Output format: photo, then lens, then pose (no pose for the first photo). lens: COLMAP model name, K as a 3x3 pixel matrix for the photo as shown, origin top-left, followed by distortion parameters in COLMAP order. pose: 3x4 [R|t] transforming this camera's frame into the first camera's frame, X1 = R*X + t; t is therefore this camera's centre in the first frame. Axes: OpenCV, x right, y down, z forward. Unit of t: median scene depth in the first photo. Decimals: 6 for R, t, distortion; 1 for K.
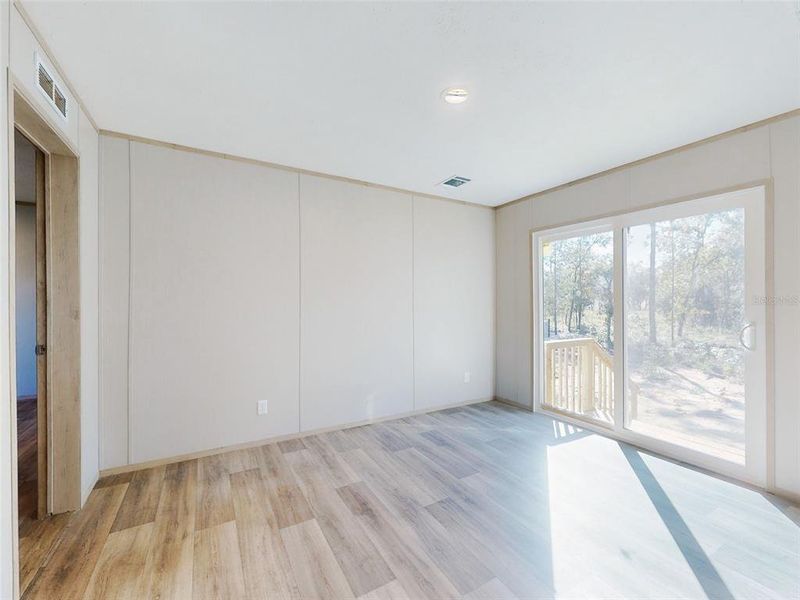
lens RADIAL K [[340.0, 0, 402.7], [0, 340.0, 300.3], [0, 0, 1]] dist [0.002747, -0.001033]
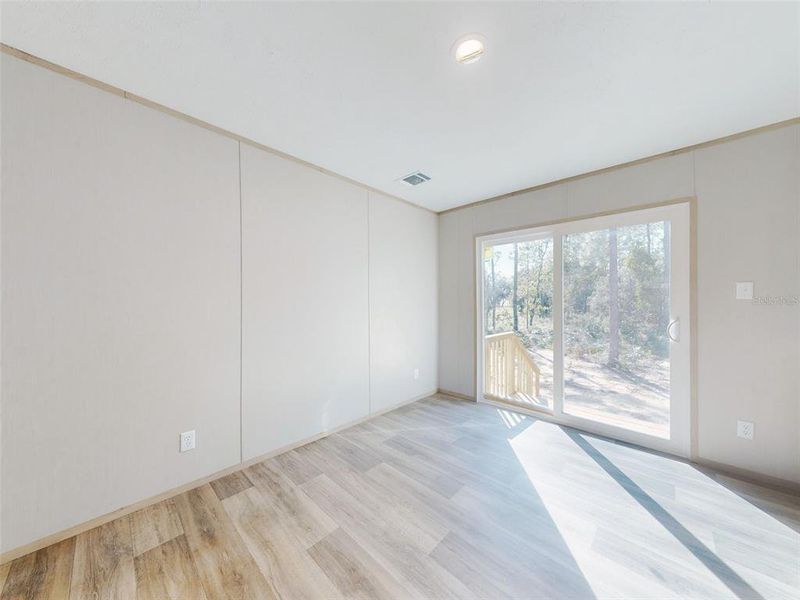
lens RADIAL K [[281.2, 0, 400.9], [0, 281.2, 301.0], [0, 0, 1]] dist [-0.002068, 0.000694]
pose [[0.959853, -0.000932, 0.280501, -0.137266], [-0.000473, 0.999988, 0.004941, 0.000315], [-0.280502, -0.004876, 0.959841, 0.278853]]
